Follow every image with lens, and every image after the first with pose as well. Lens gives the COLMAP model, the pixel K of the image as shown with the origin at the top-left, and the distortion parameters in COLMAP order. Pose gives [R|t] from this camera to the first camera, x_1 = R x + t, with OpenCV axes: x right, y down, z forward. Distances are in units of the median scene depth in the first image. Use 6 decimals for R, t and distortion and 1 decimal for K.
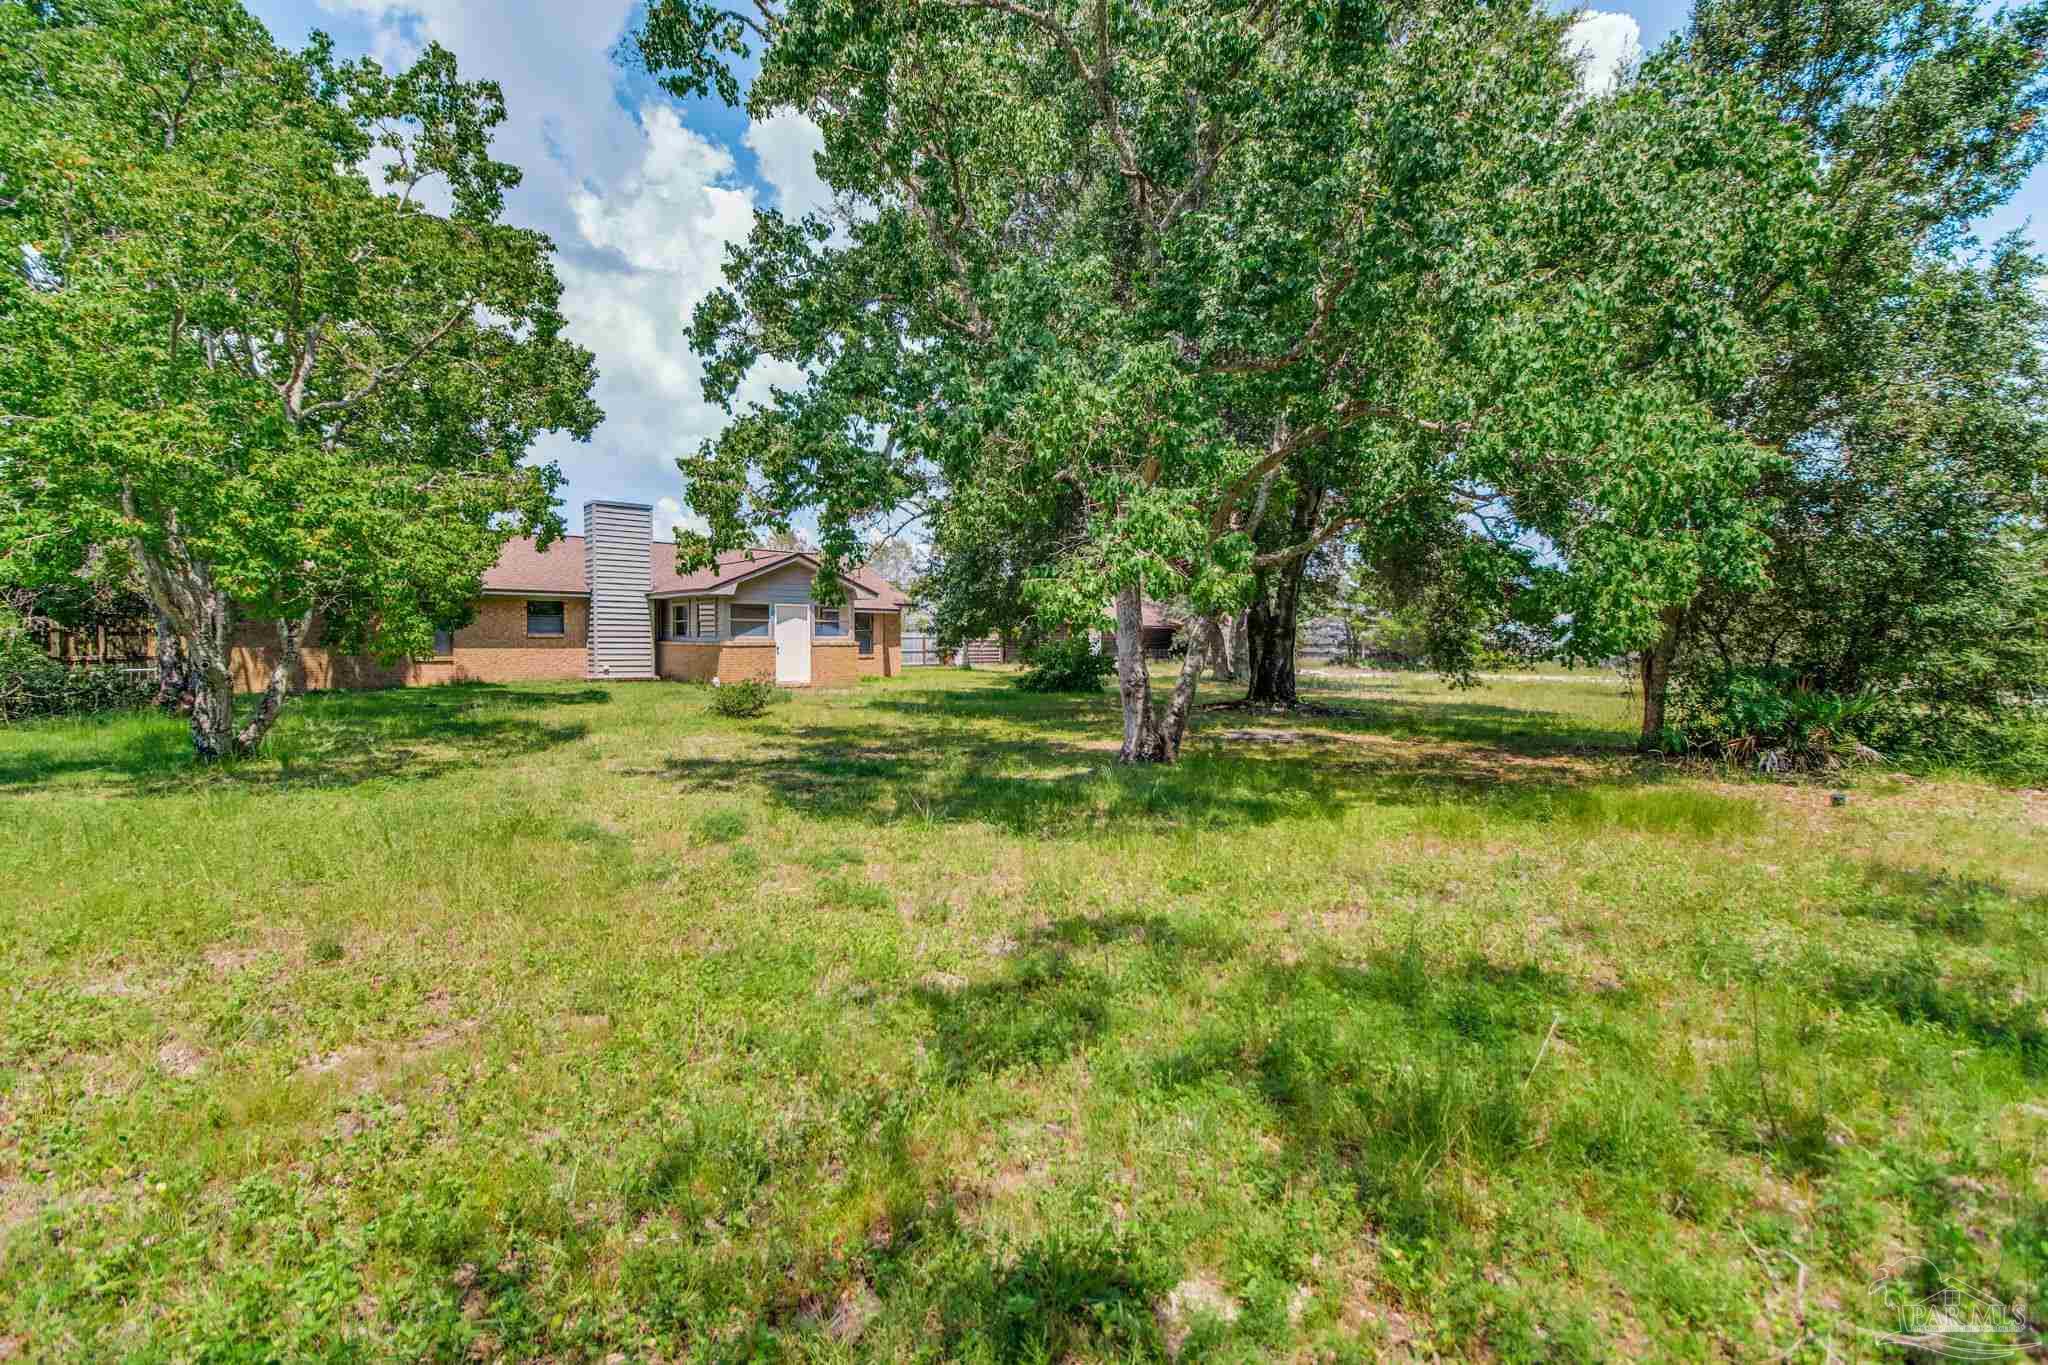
lens RADIAL K [[915.5, 0, 1017.6], [0, 915.5, 653.9], [0, 0, 1]] dist [0.013026, -0.013136]
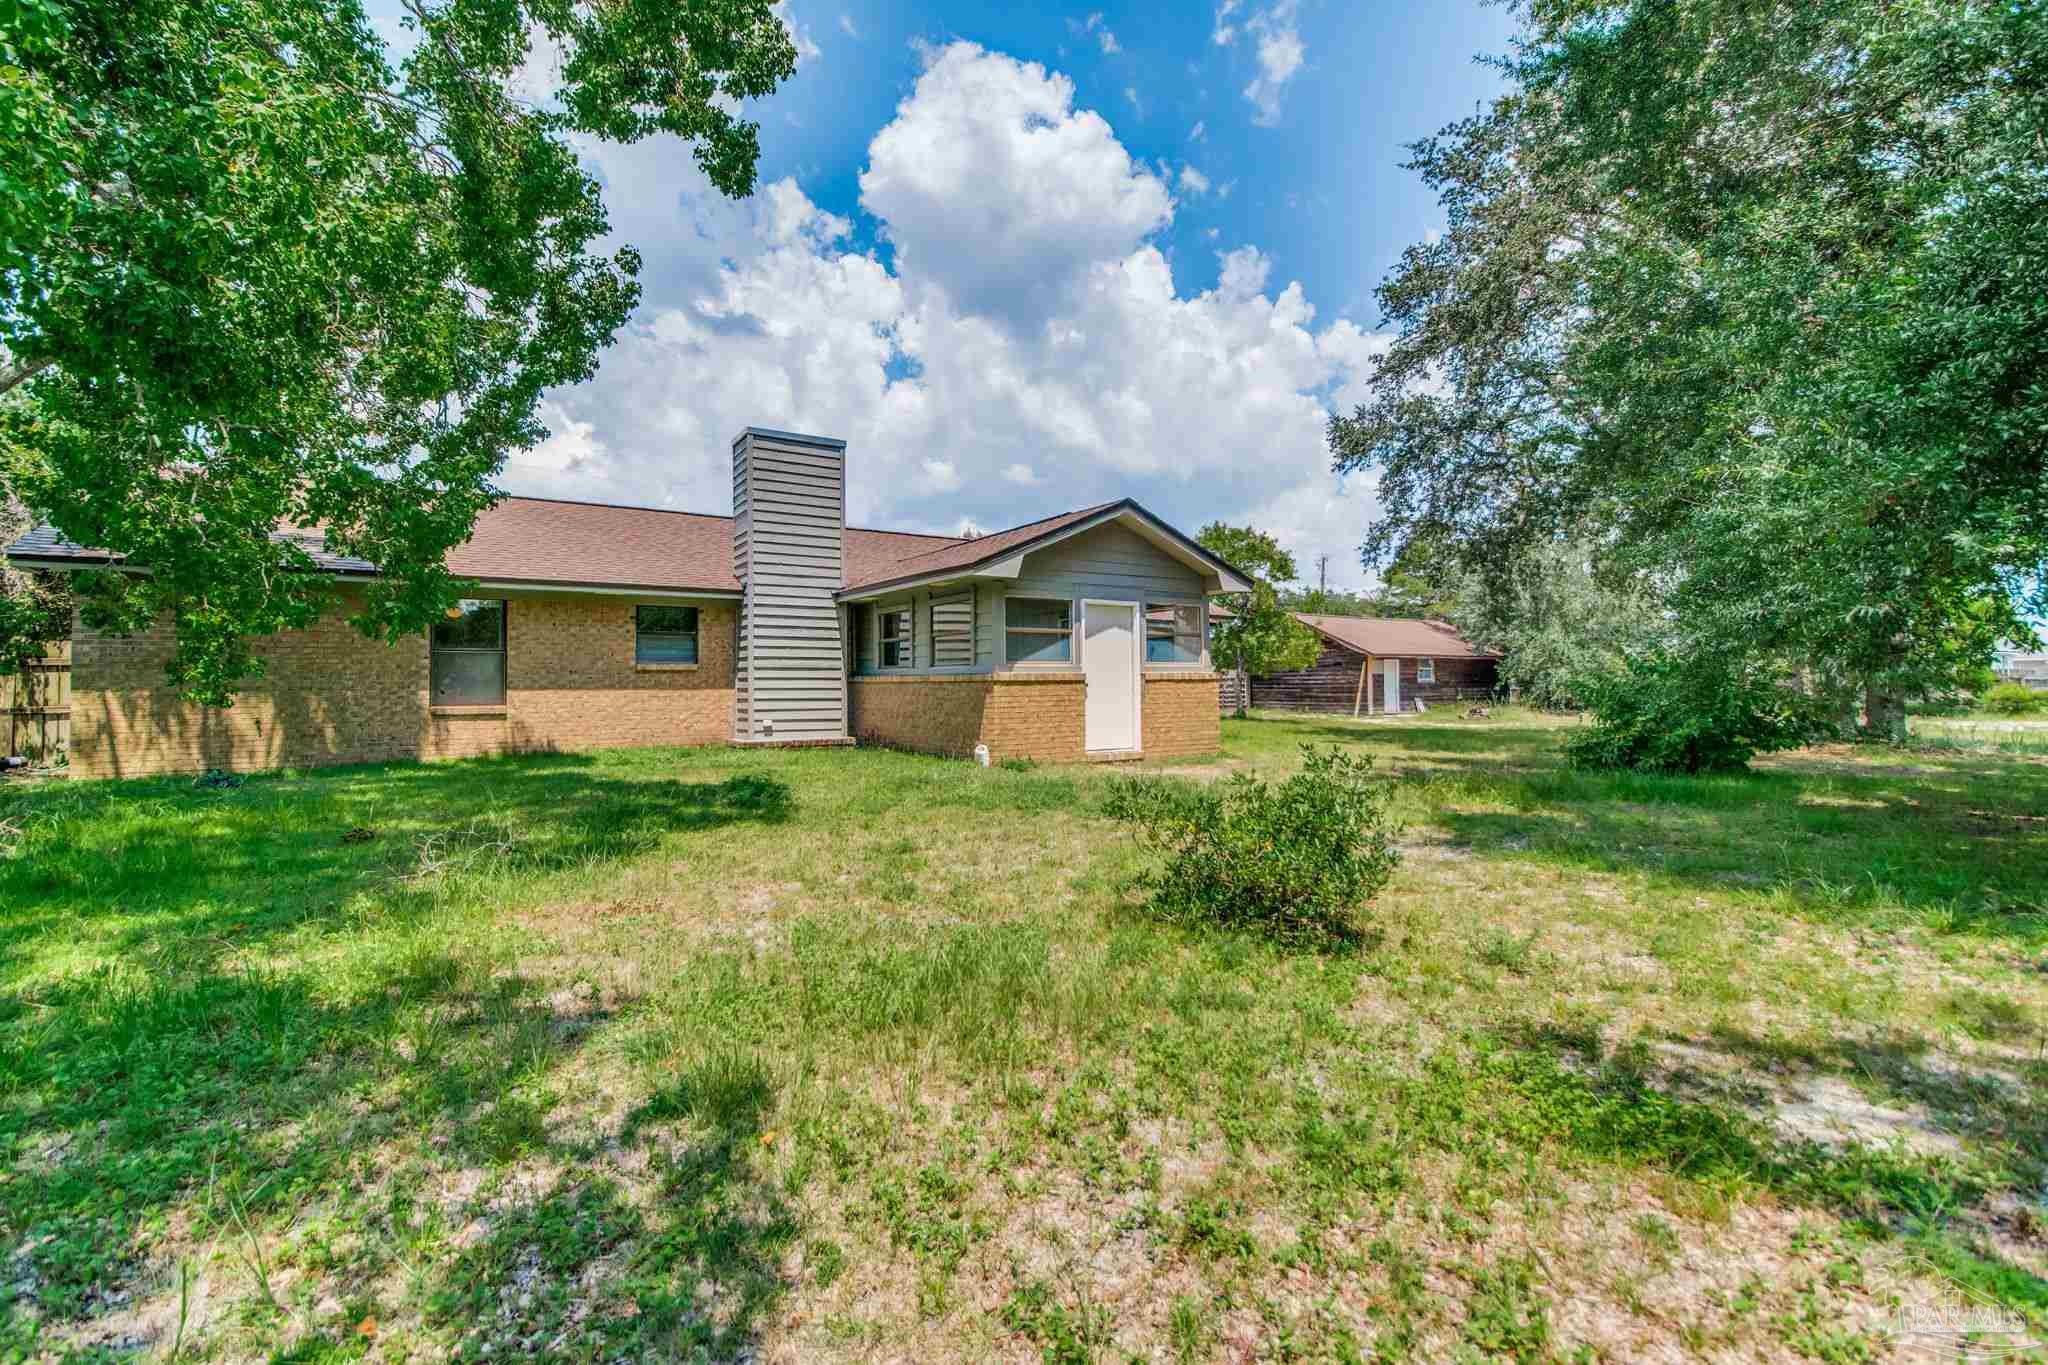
lens RADIAL K [[915.5, 0, 1017.6], [0, 915.5, 653.9], [0, 0, 1]] dist [0.013026, -0.013136]
pose [[0.992397, -0.014864, -0.122174, -0.237421], [0.008753, 0.998690, -0.050407, 0.002187], [0.122763, 0.048954, 0.991228, 0.481536]]
